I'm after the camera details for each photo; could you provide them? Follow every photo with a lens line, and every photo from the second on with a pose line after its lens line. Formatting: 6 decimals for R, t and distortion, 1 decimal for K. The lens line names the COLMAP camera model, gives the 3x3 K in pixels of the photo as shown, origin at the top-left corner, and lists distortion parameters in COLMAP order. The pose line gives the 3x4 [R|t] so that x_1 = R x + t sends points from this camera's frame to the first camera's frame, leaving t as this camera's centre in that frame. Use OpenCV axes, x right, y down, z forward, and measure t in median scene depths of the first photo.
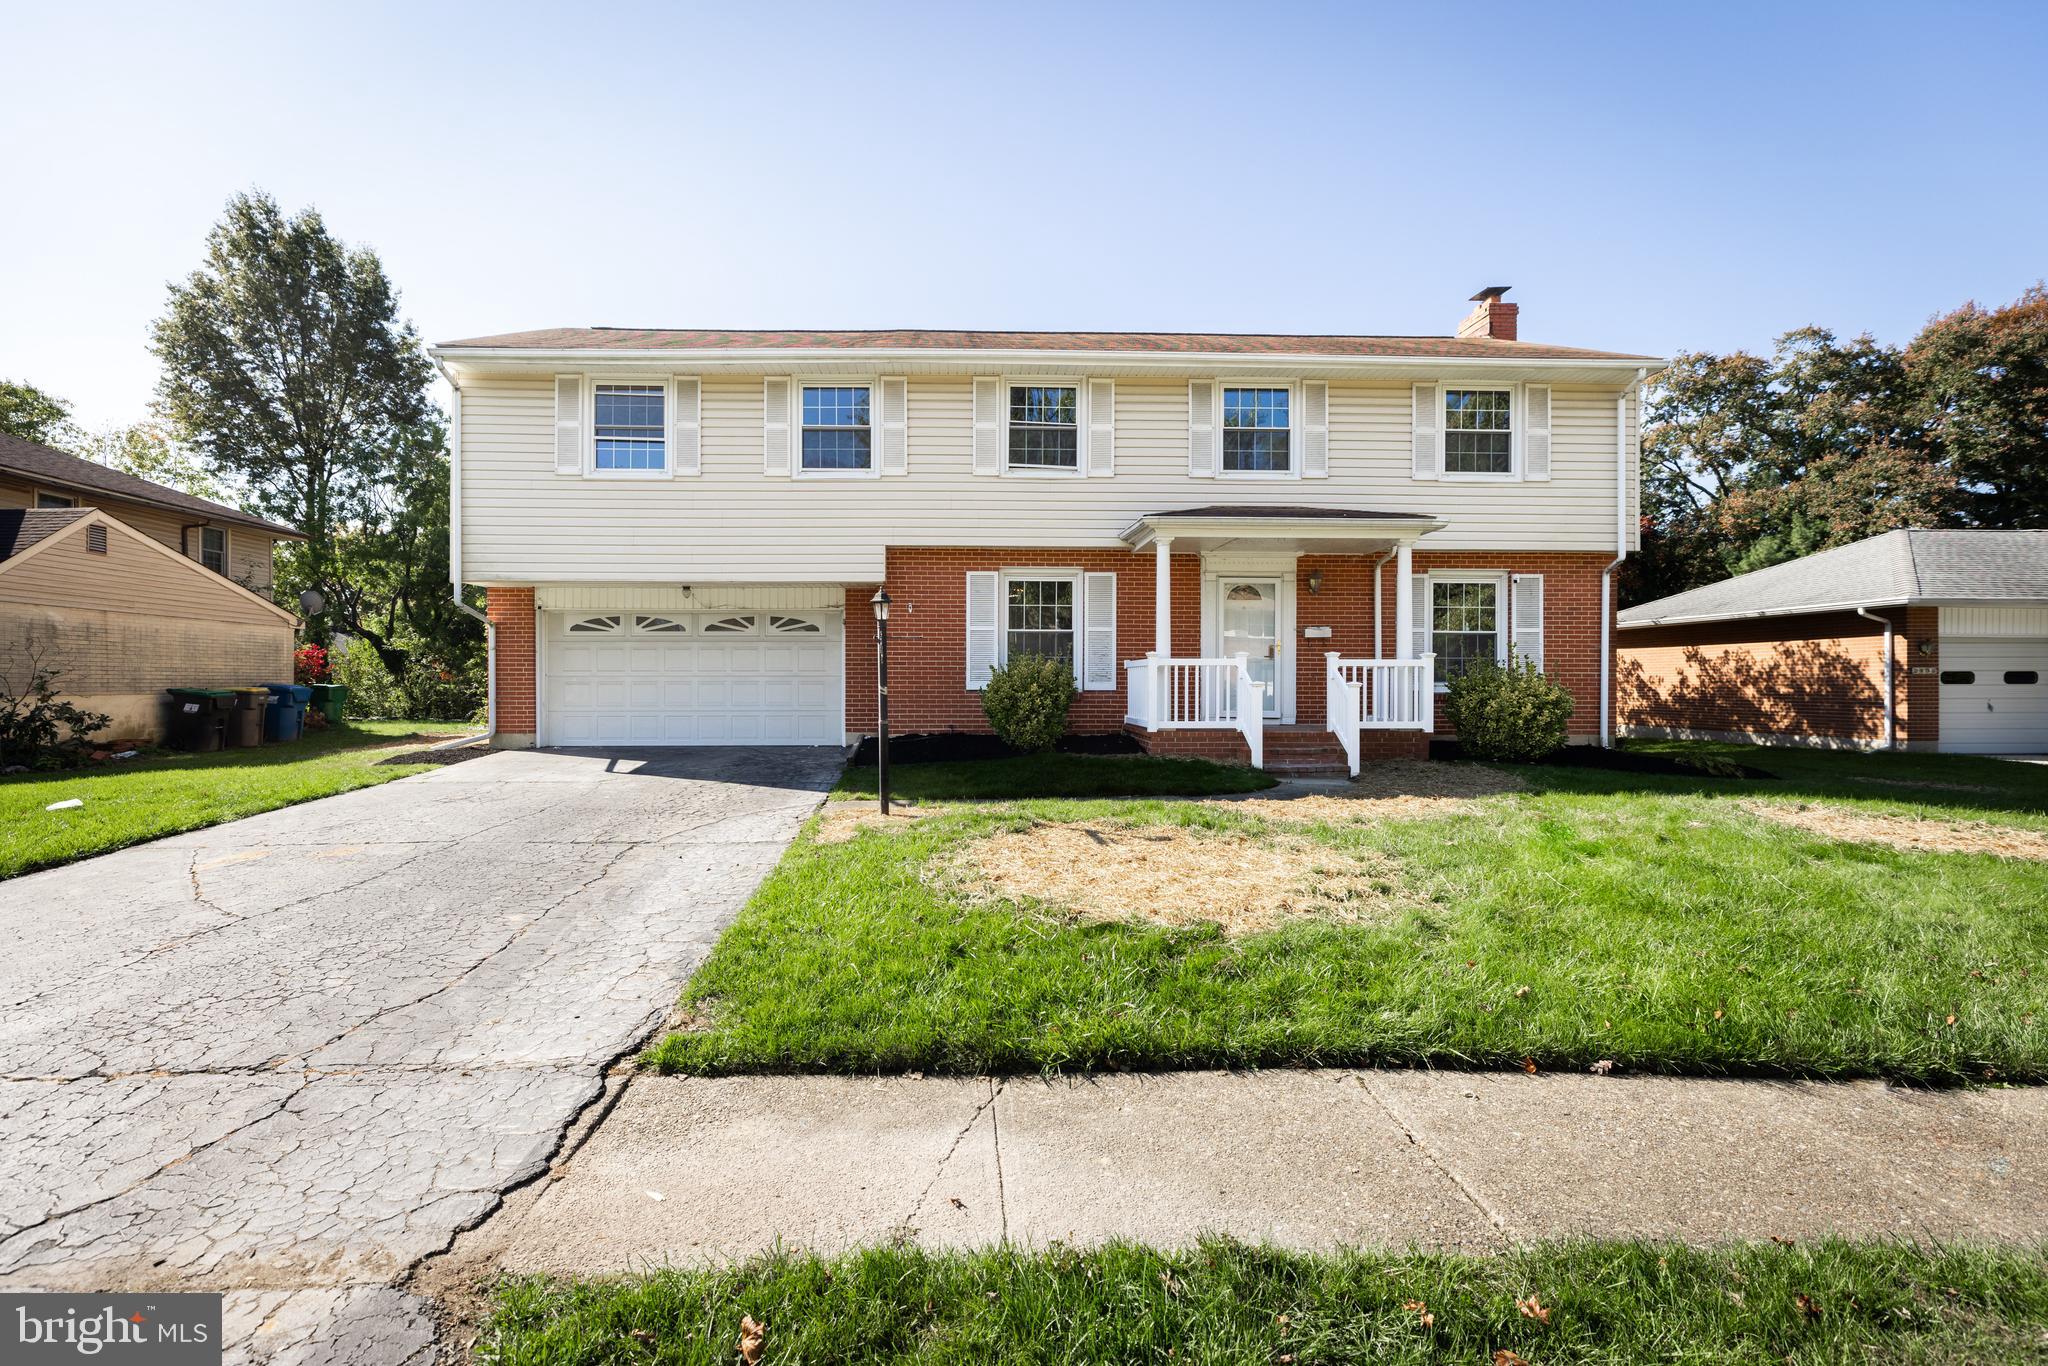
lens RADIAL K [[920.6, 0, 1019.2], [0, 920.6, 687.4], [0, 0, 1]] dist [-0.001716, -0.000281]
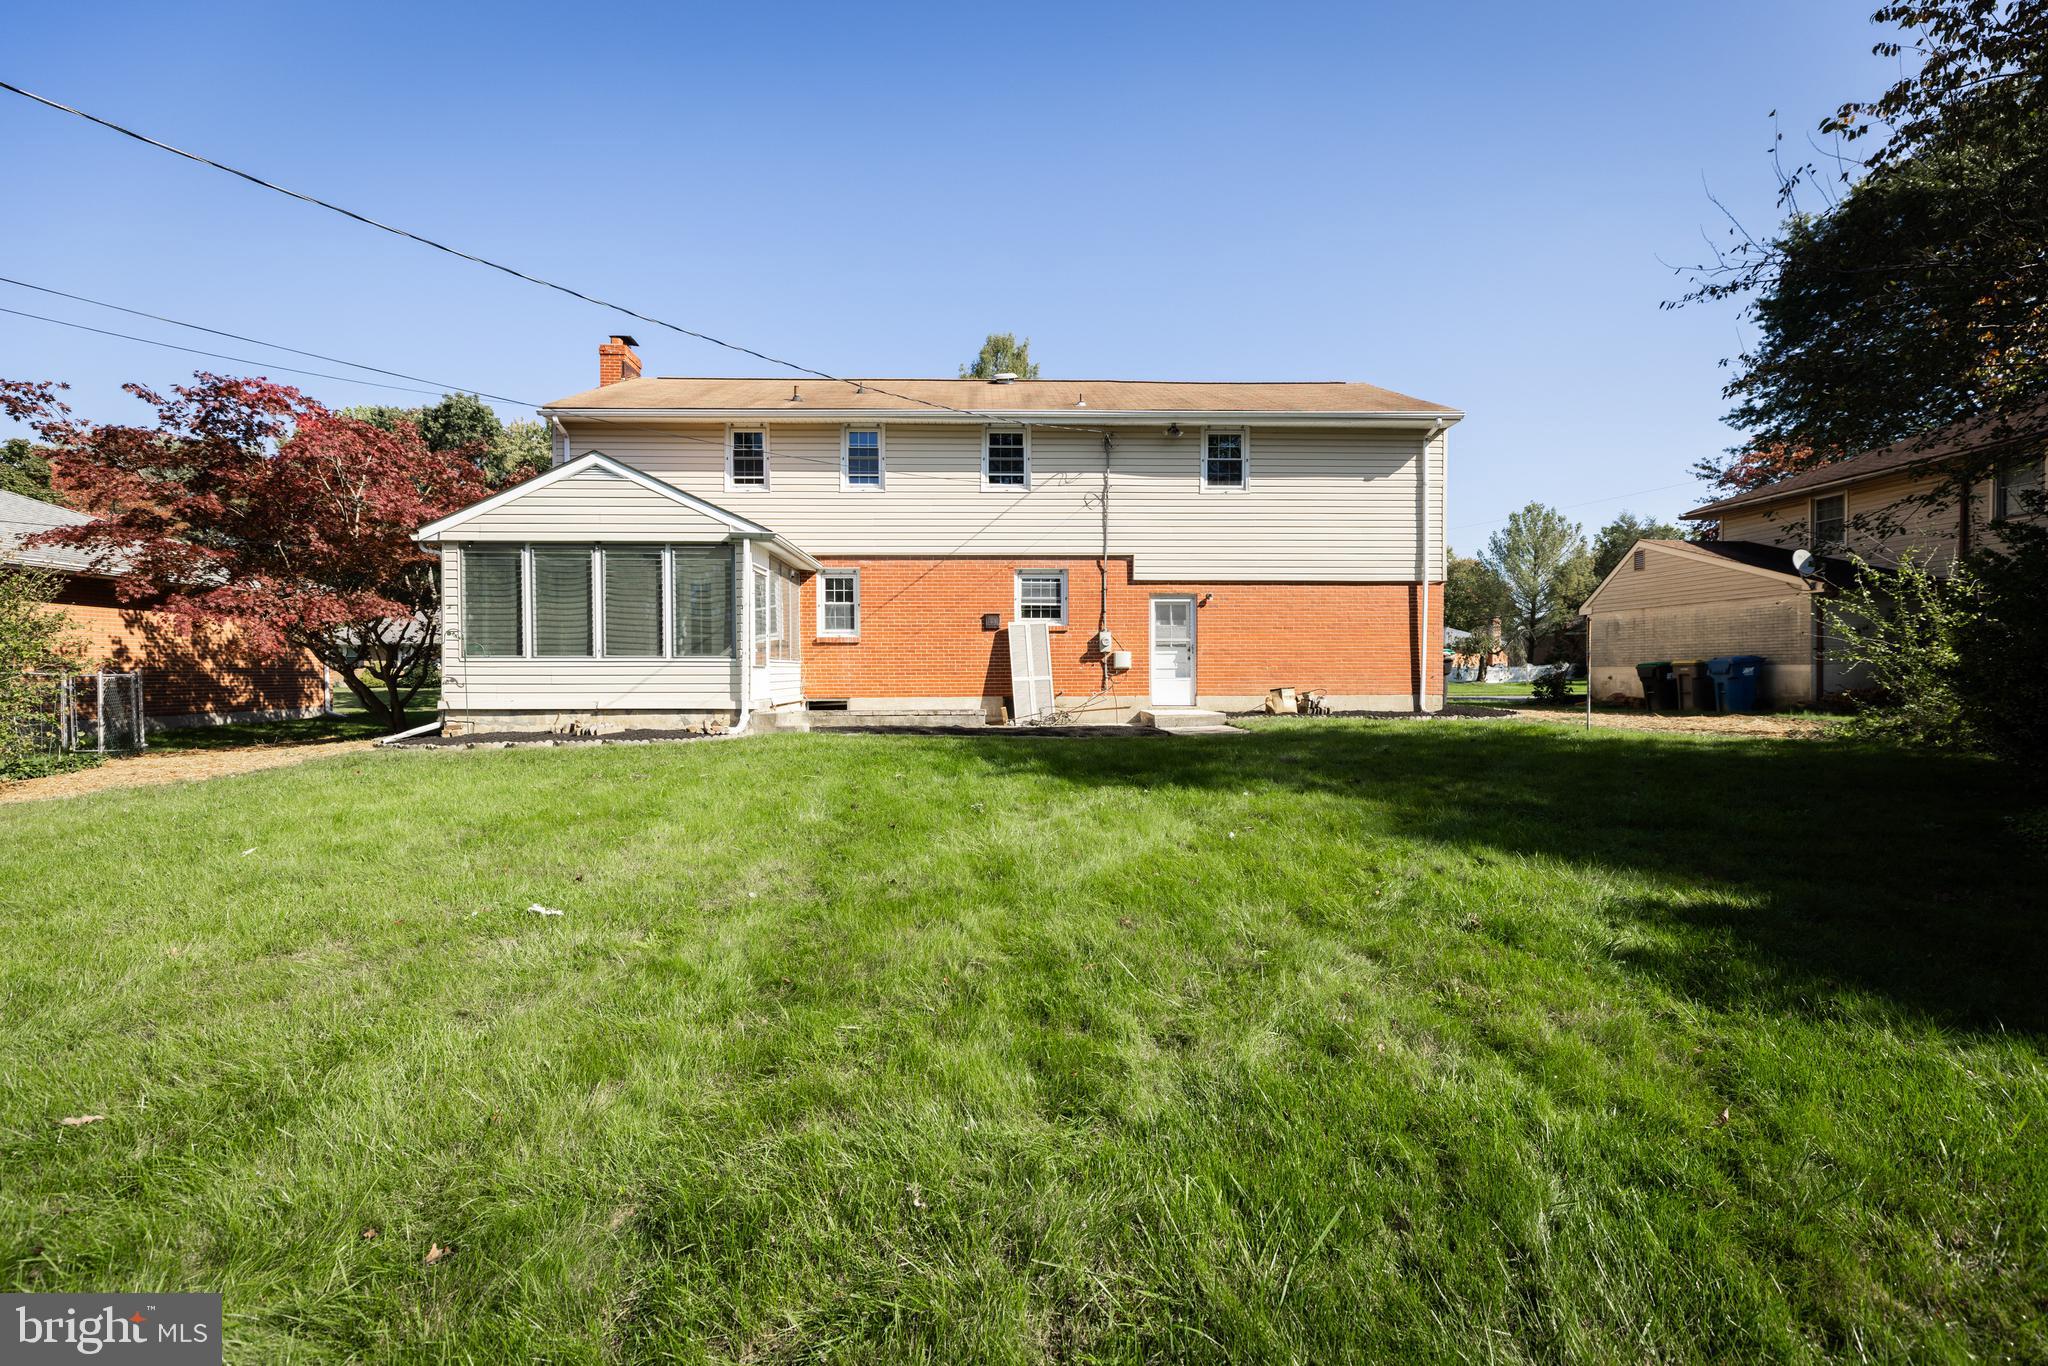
lens RADIAL K [[920.6, 0, 1030.7], [0, 920.6, 681.6], [0, 0, 1]] dist [-0.001716, -0.000281]
pose [[-0.999223, 0.000482, 0.039420, -0.094062], [0.001079, 0.999885, 0.015117, 0.010721], [-0.039408, 0.015148, -0.999108, 2.767801]]
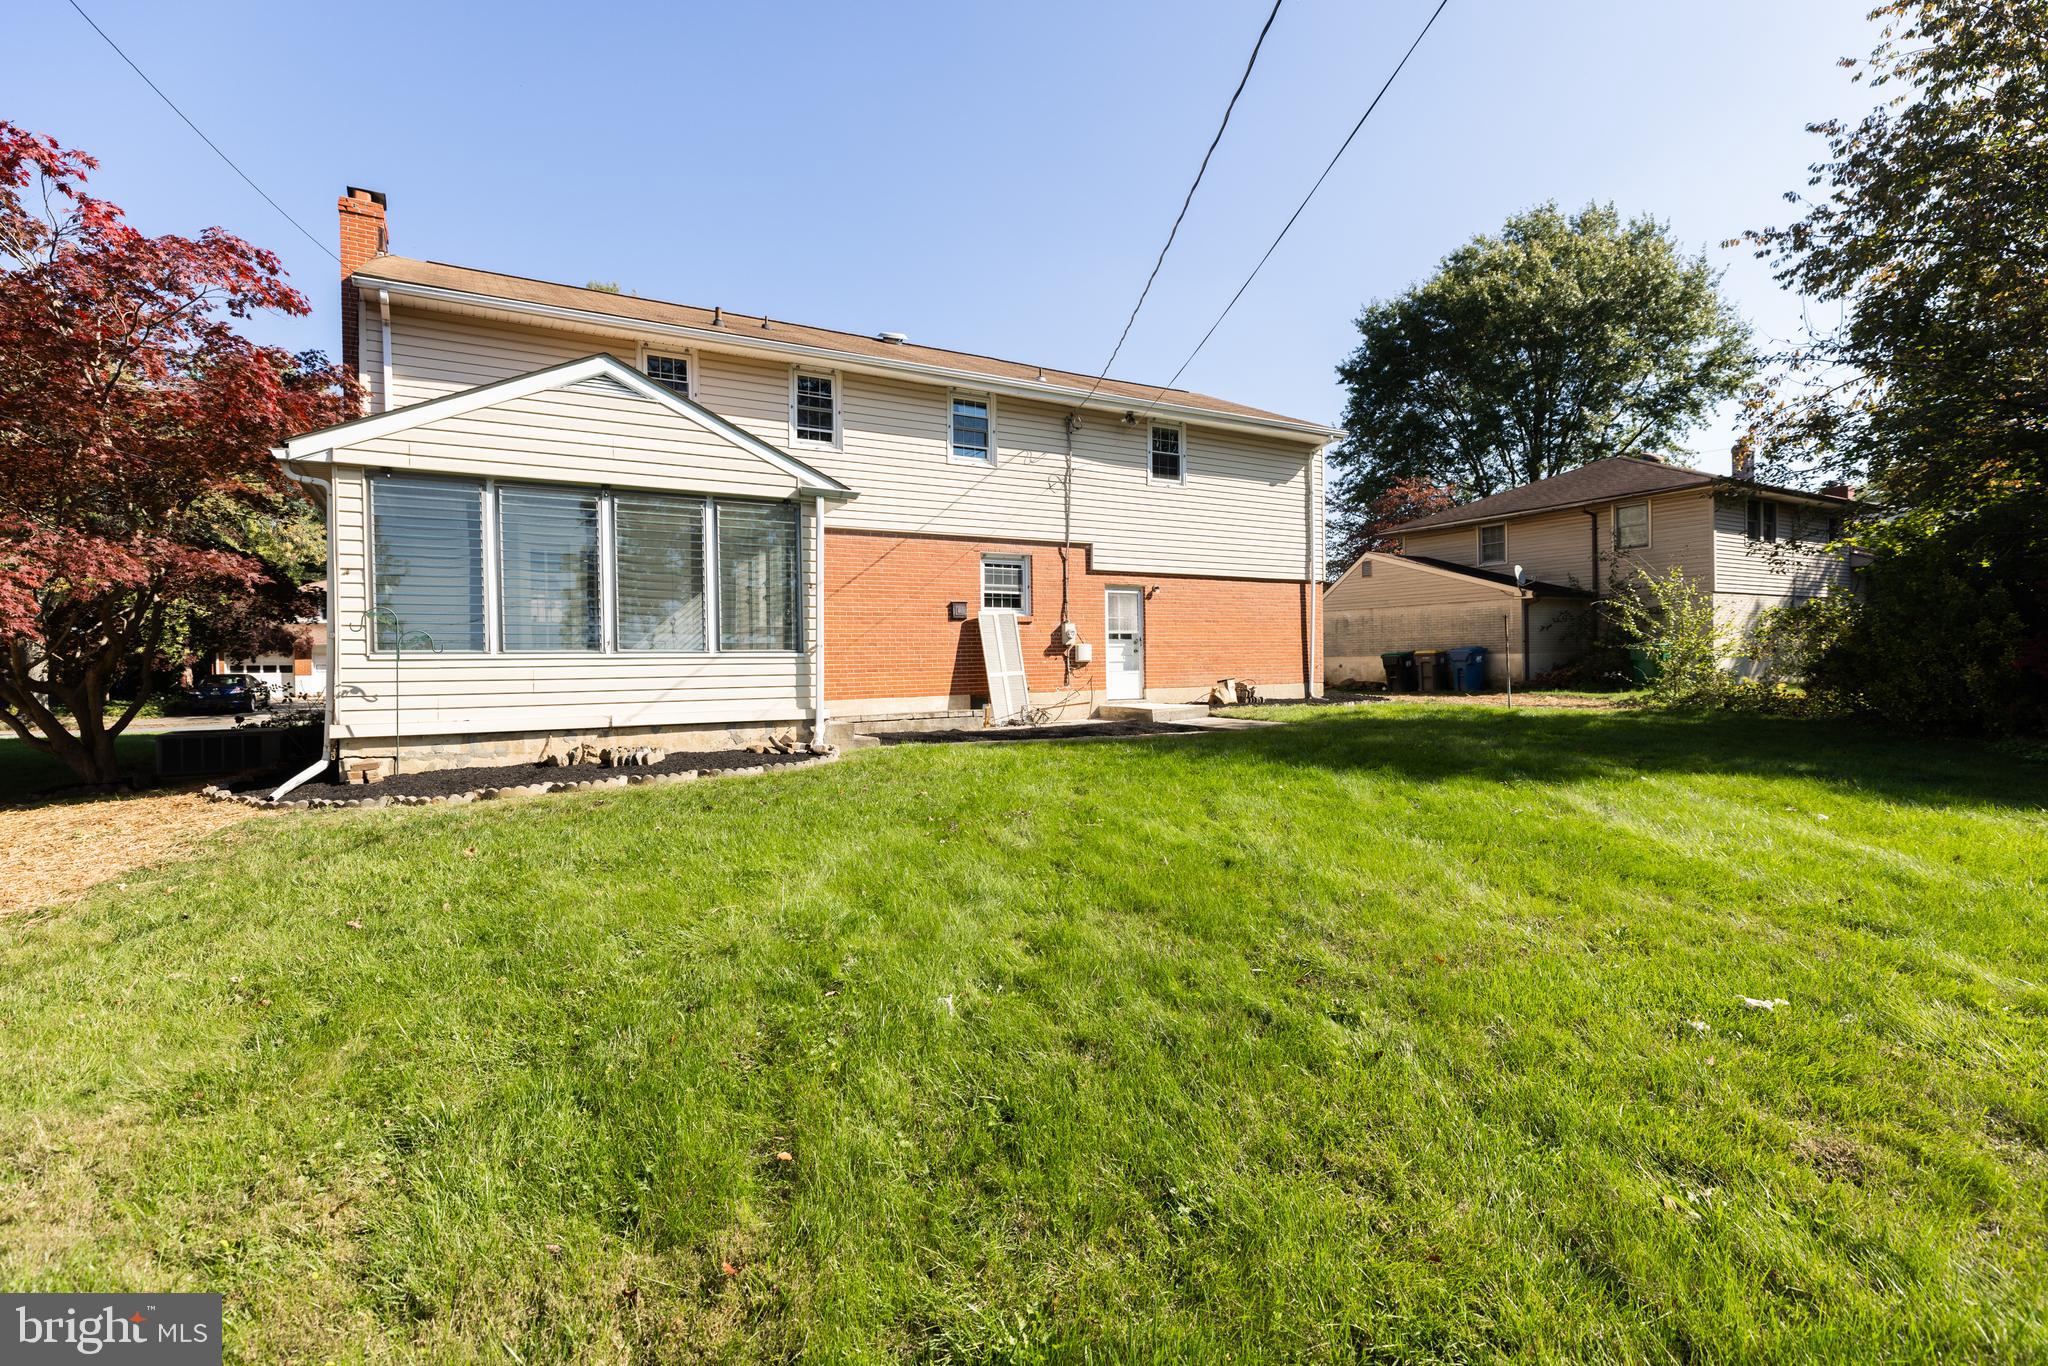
lens RADIAL K [[920.6, 0, 1029.8], [0, 920.6, 672.3], [0, 0, 1]] dist [-0.001716, -0.000281]
pose [[-0.898448, 0.016490, -0.438771, 0.414045], [0.011488, 0.999835, 0.014055, 0.007984], [0.438930, 0.007587, -0.898489, 2.556145]]
